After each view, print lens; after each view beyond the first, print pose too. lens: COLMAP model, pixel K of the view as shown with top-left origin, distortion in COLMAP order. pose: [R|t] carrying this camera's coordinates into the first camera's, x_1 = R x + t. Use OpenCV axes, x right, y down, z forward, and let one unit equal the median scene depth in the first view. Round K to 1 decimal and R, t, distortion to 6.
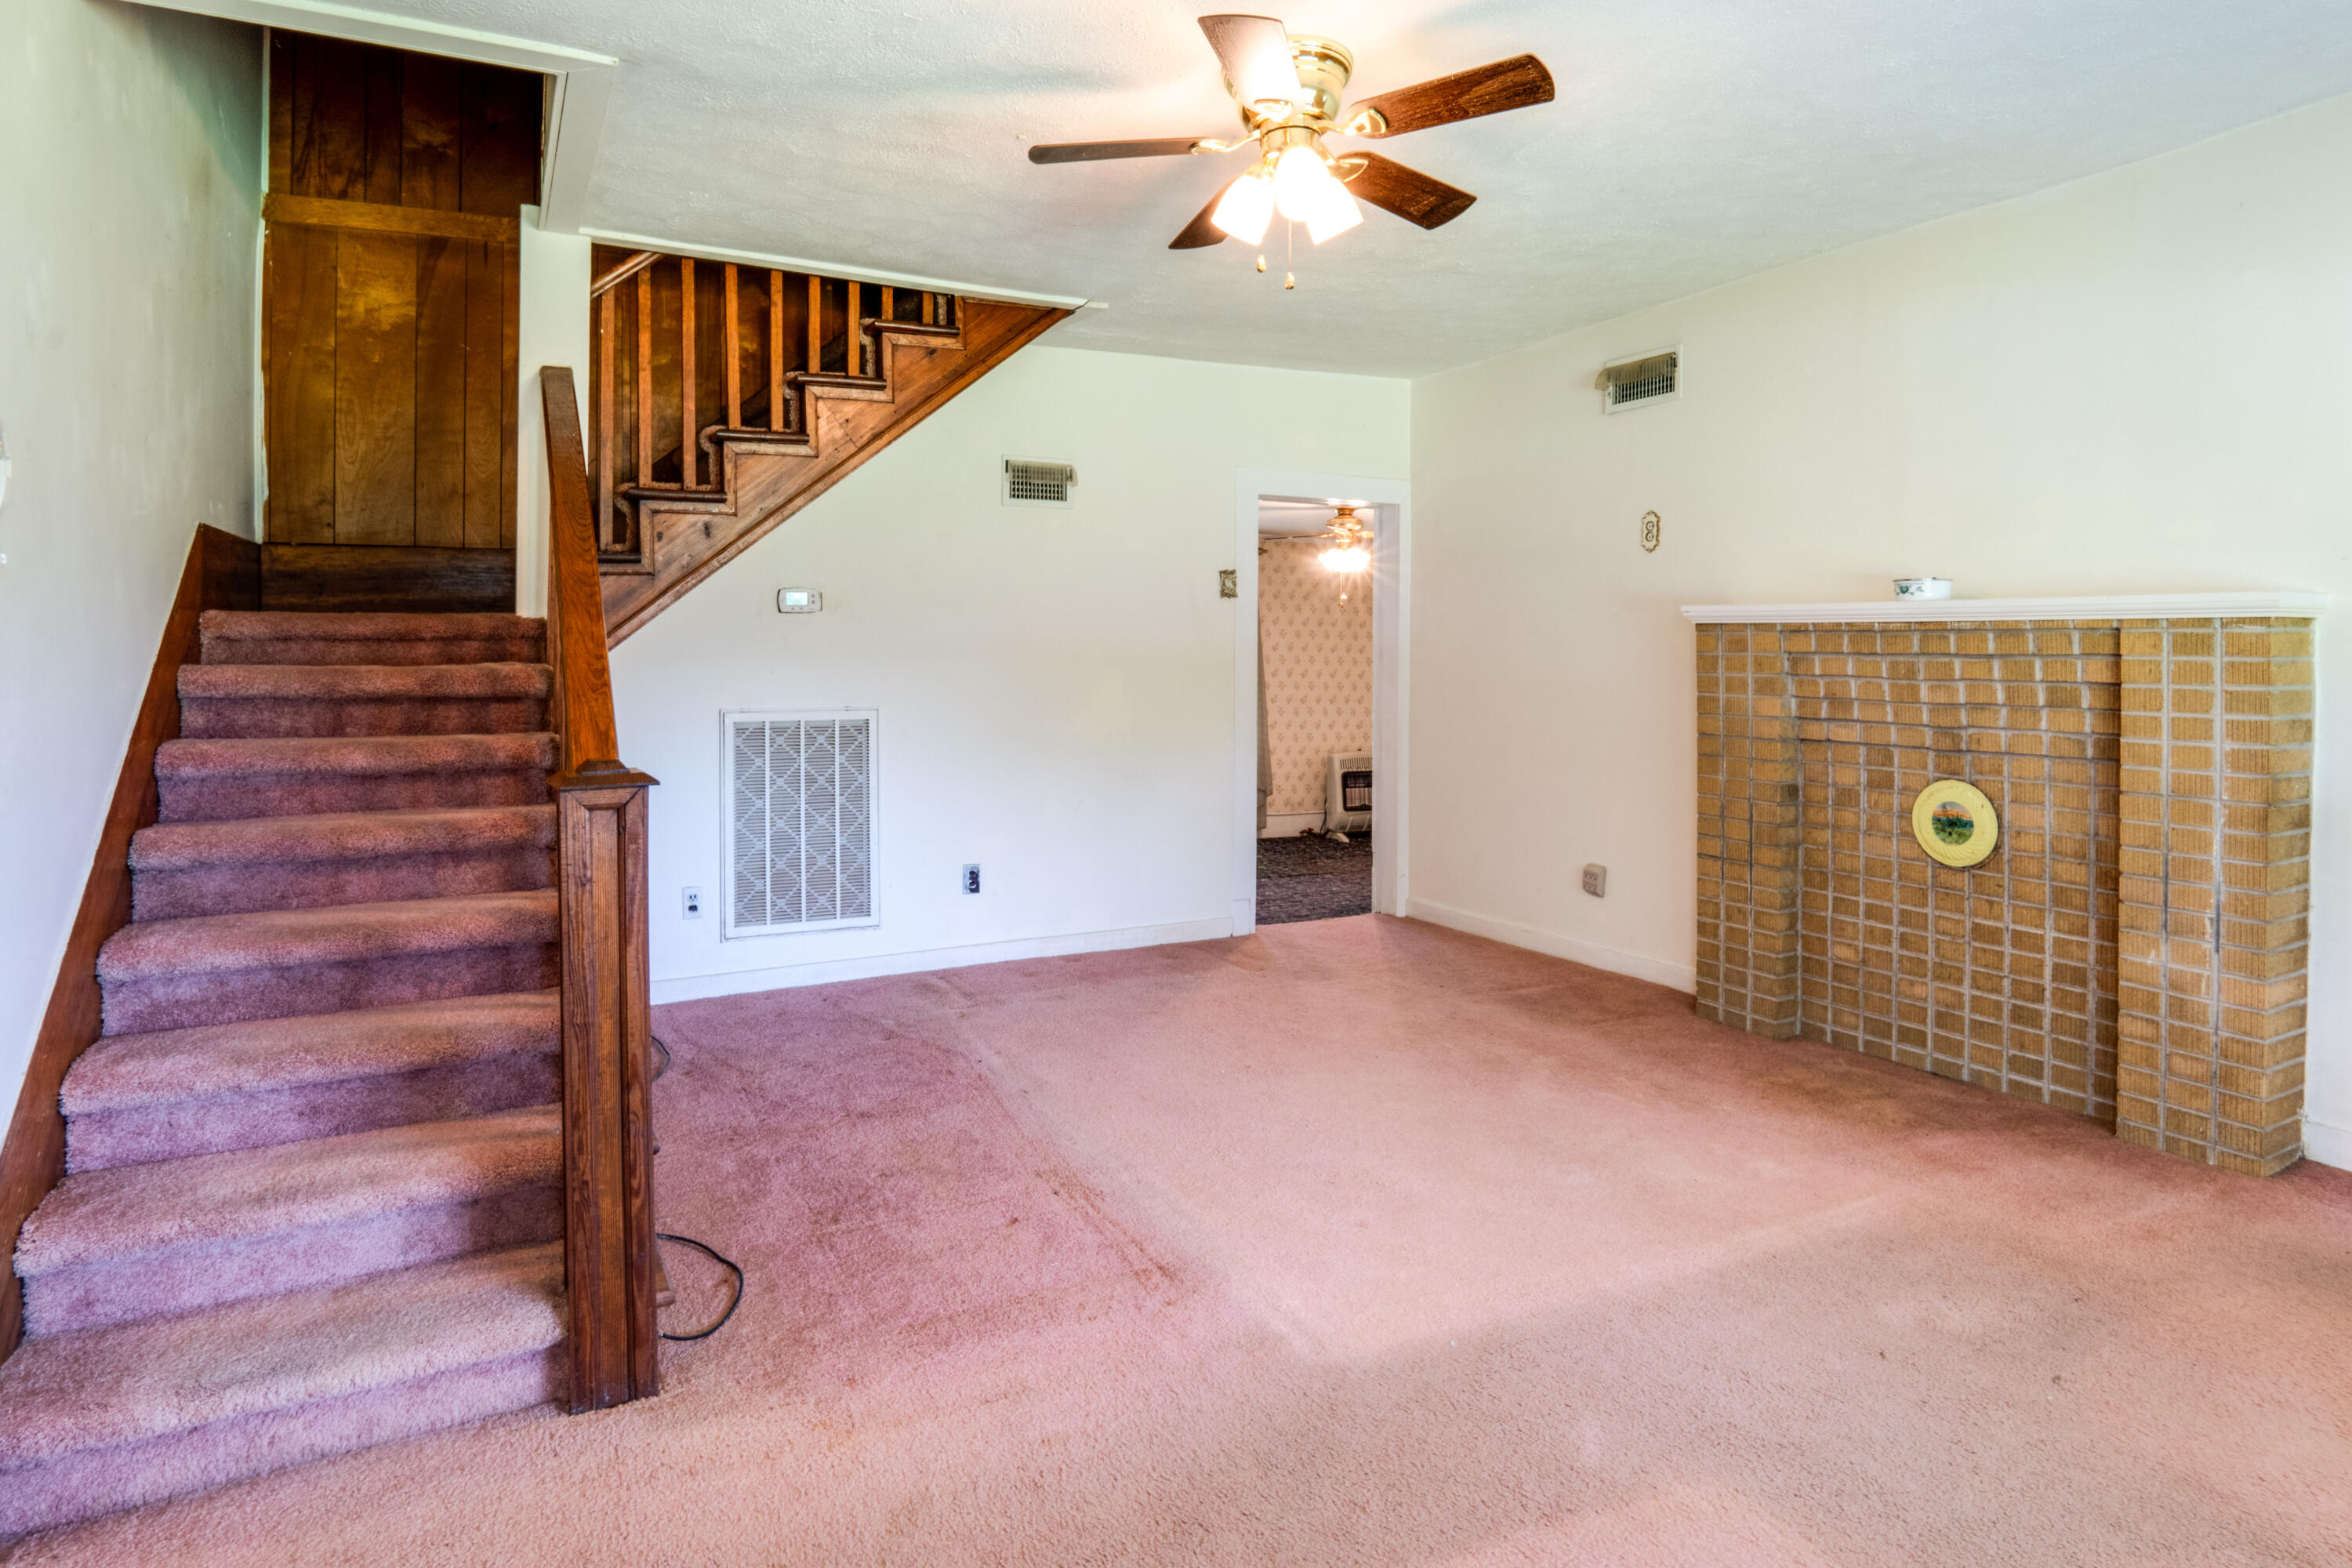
lens RADIAL K [[1356.7, 0, 1176.6], [0, 1356.7, 659.7], [0, 0, 1]] dist [-0.021133, 0.003618]
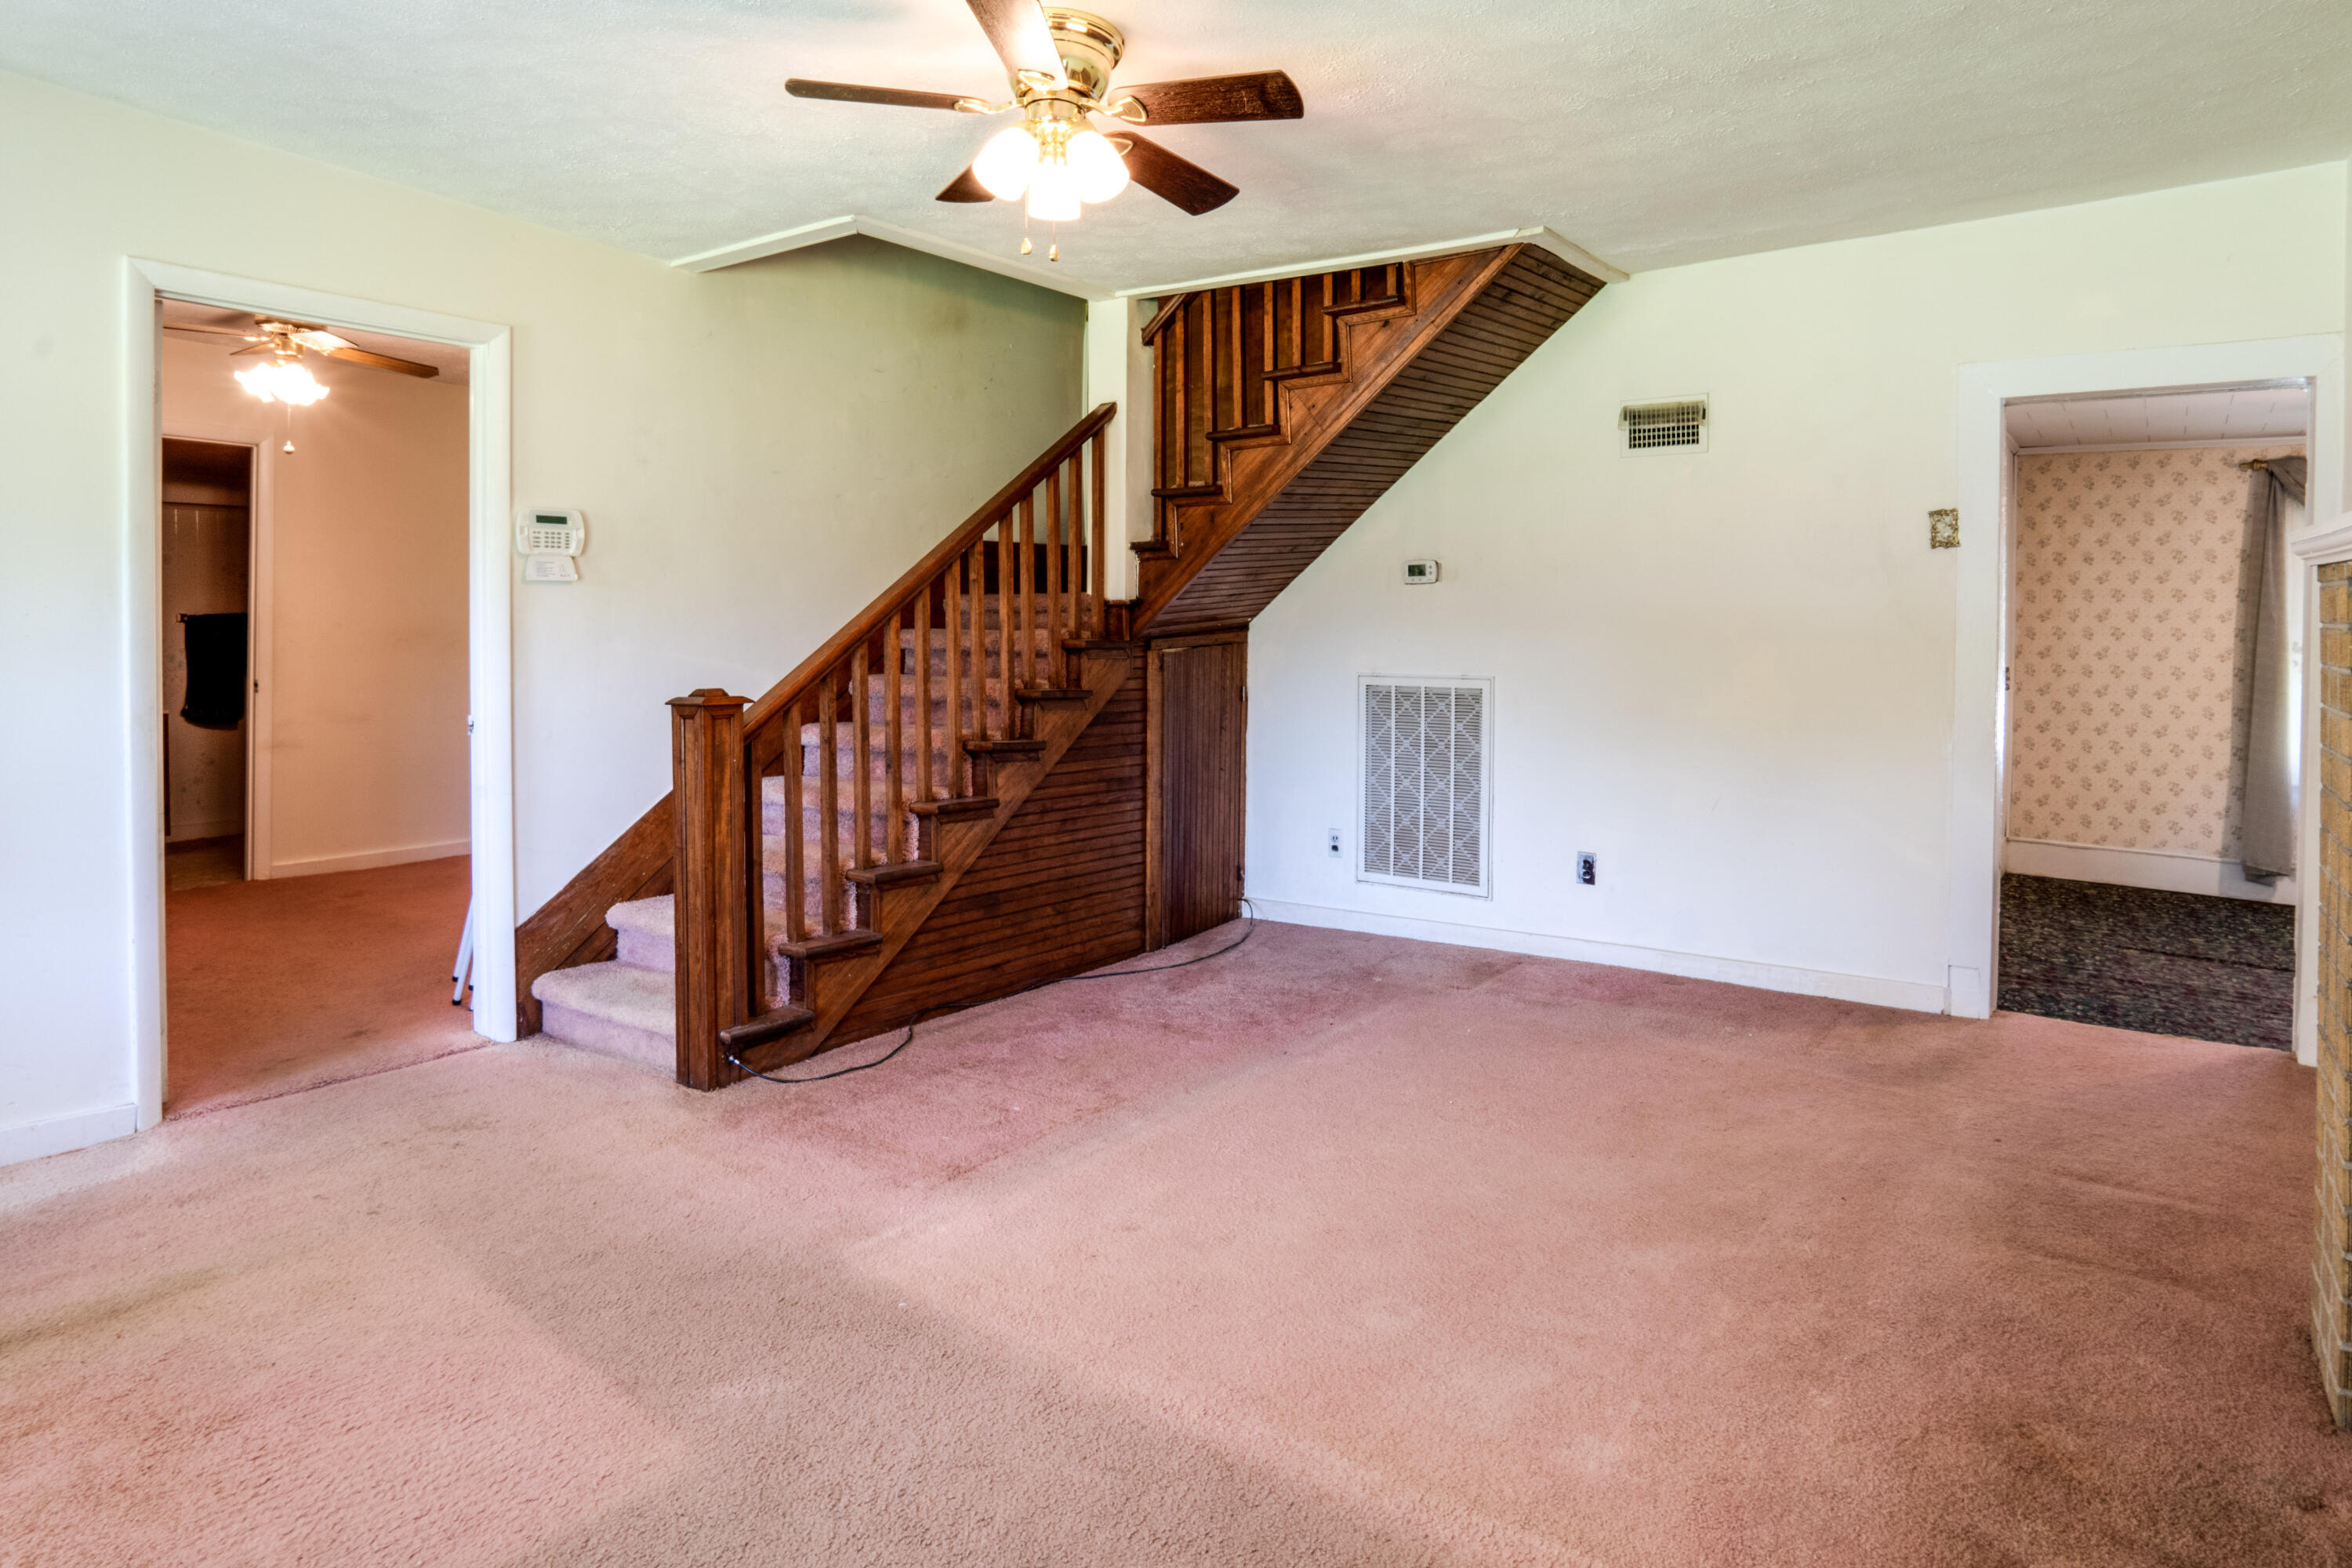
lens RADIAL K [[1395.8, 0, 1229.7], [0, 1395.8, 644.0], [0, 0, 1]] dist [-0.045361, 0.000529]
pose [[0.453253, 0.014105, -0.891270, 0.473695], [-0.009581, 0.999894, 0.010952, 0.001369], [0.891331, 0.003575, 0.453340, 0.292887]]
